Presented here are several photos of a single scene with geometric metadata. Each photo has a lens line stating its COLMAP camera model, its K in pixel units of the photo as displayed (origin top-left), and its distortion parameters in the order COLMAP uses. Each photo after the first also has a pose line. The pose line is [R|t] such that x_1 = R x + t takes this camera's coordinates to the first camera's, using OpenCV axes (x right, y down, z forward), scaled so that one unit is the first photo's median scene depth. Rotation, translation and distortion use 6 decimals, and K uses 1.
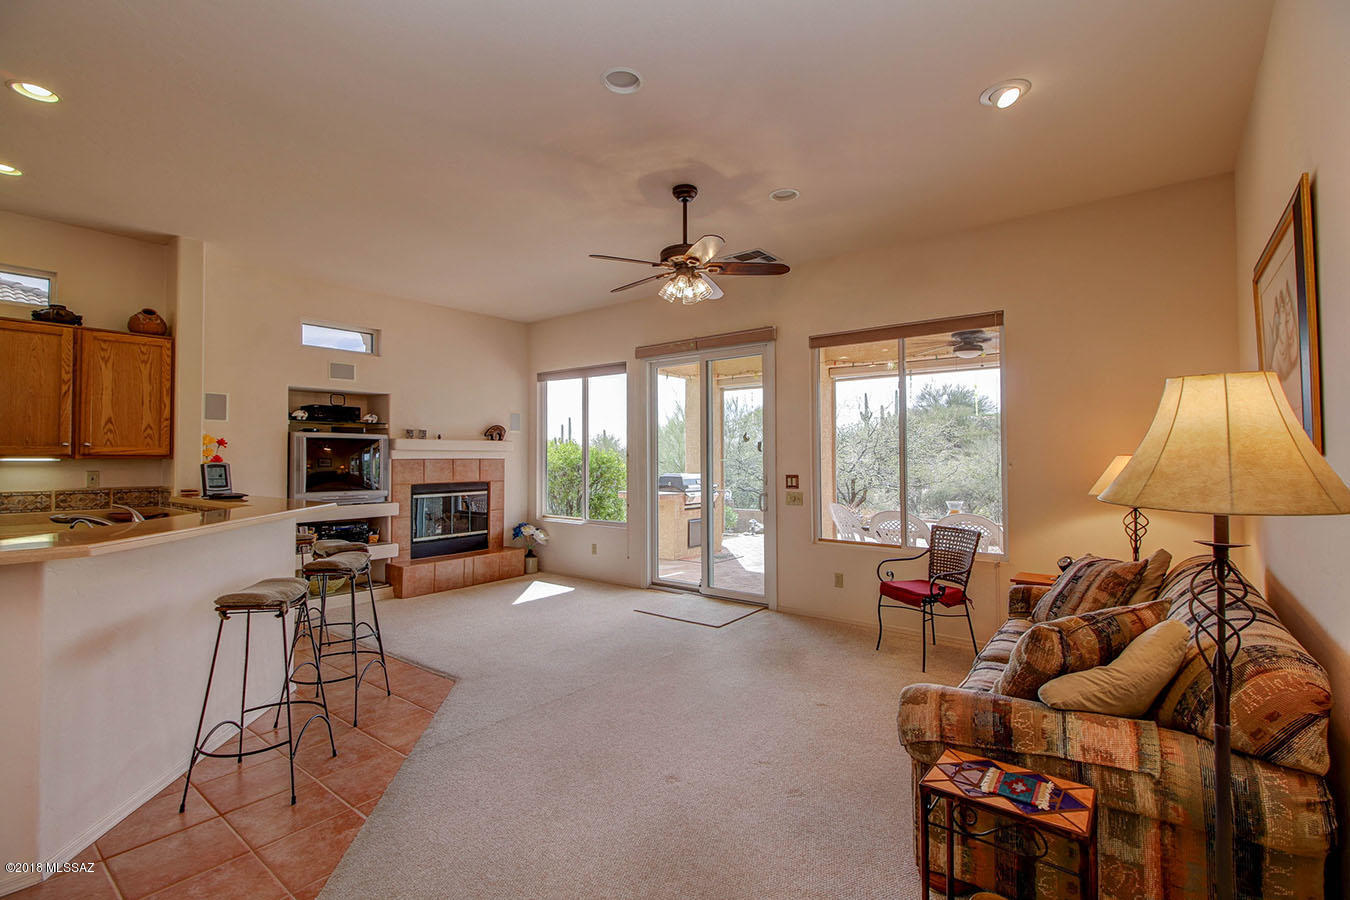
lens RADIAL K [[614.7, 0, 669.5], [0, 614.7, 444.4], [0, 0, 1]] dist [0.005832, -0.000435]
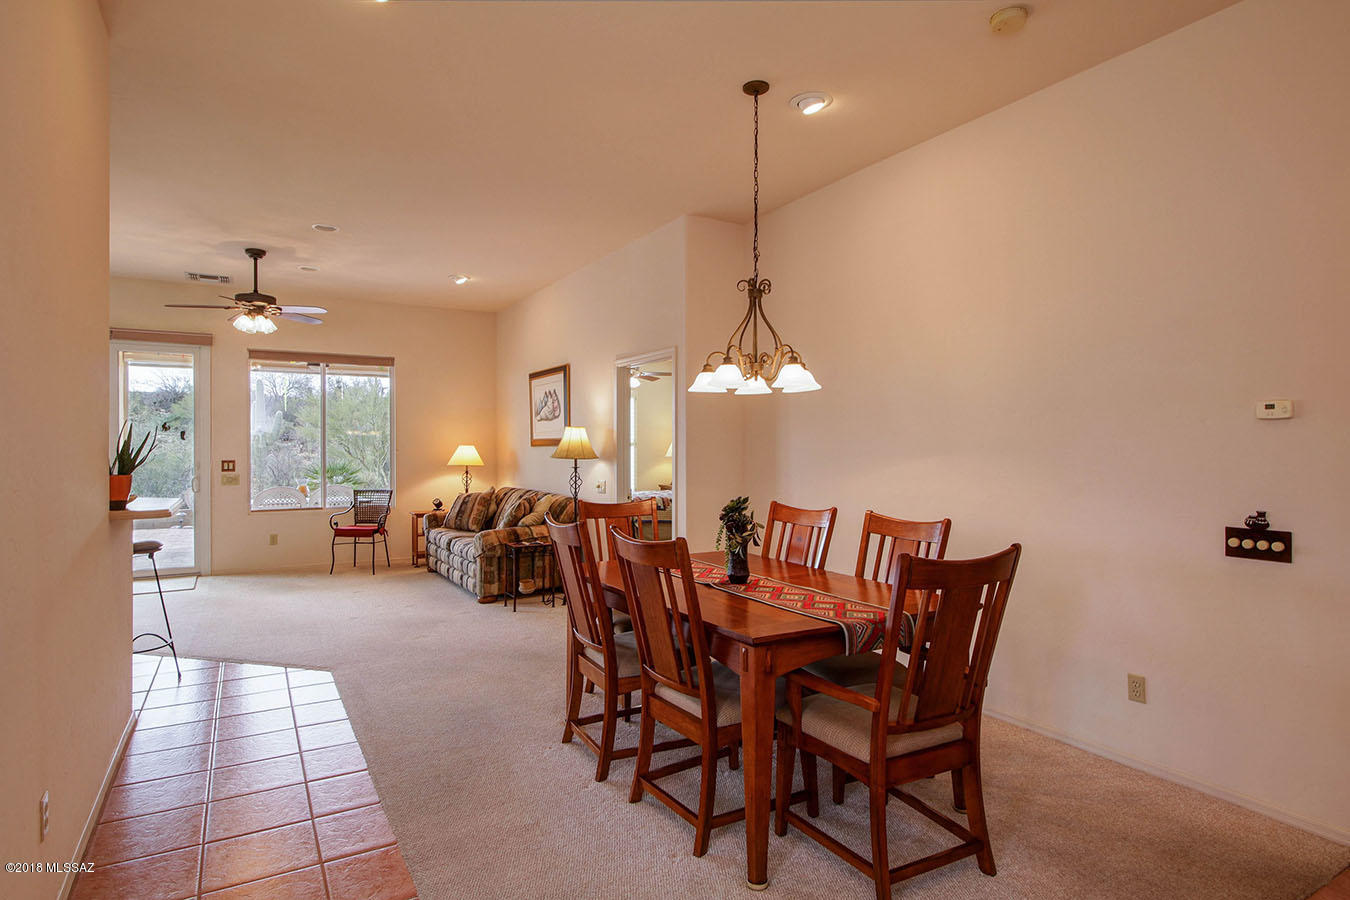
lens RADIAL K [[735.2, 0, 675.0], [0, 735.2, 450.0], [0, 0, 1]] dist [0.000622, 0.000146]
pose [[0.348363, -0.003776, 0.937352, -0.976290], [-0.021872, 0.999687, 0.012156, -0.008520], [-0.937105, -0.024737, 0.348171, -0.375109]]
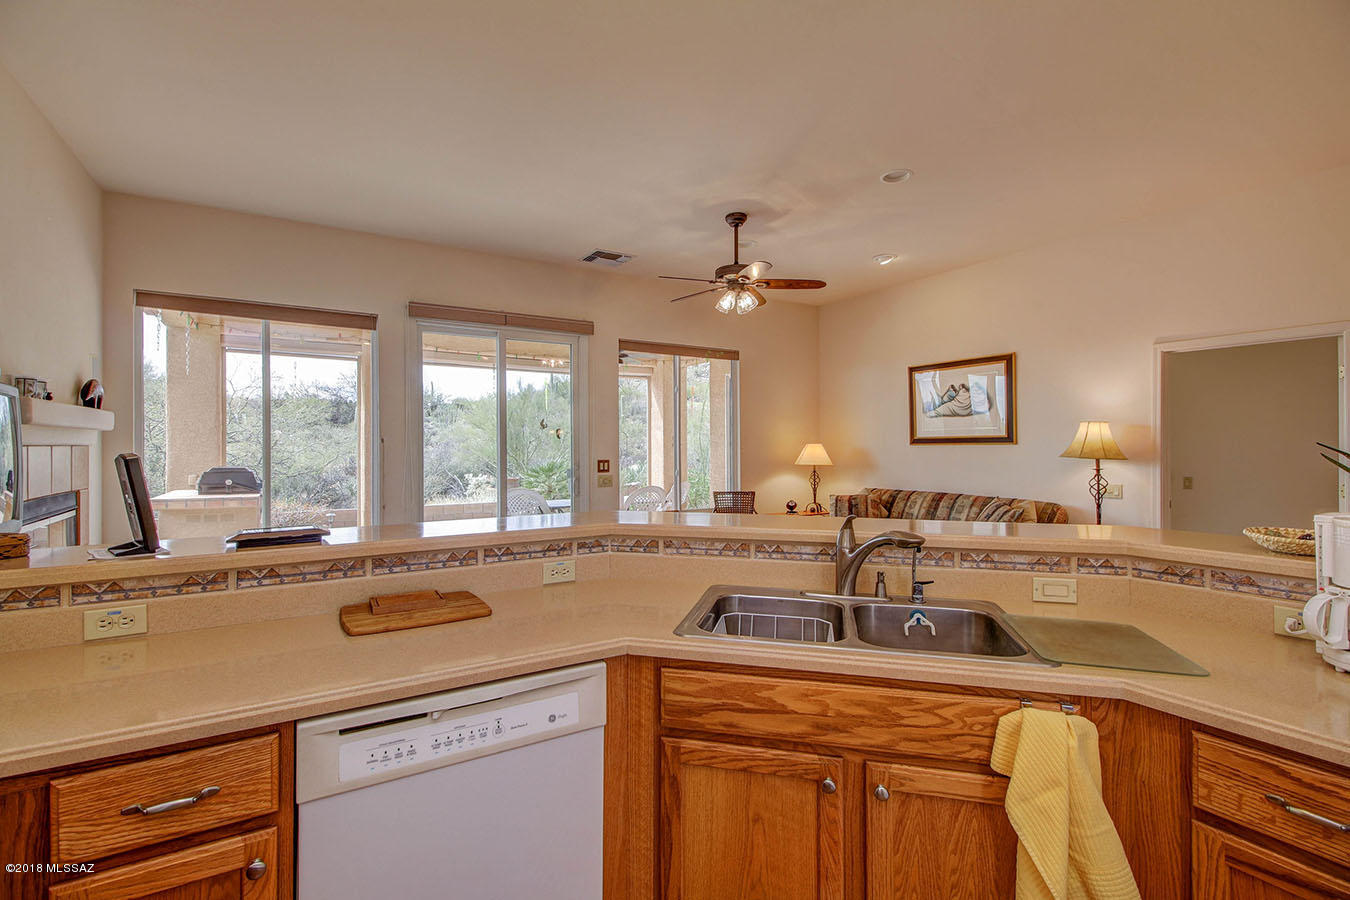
lens RADIAL K [[614.7, 0, 669.5], [0, 614.7, 444.4], [0, 0, 1]] dist [0.005832, -0.000435]
pose [[0.346005, 0.001091, 0.938232, -0.920724], [-0.021287, 0.999751, 0.006688, 0.013118], [-0.937991, -0.022286, 0.345942, 0.578483]]
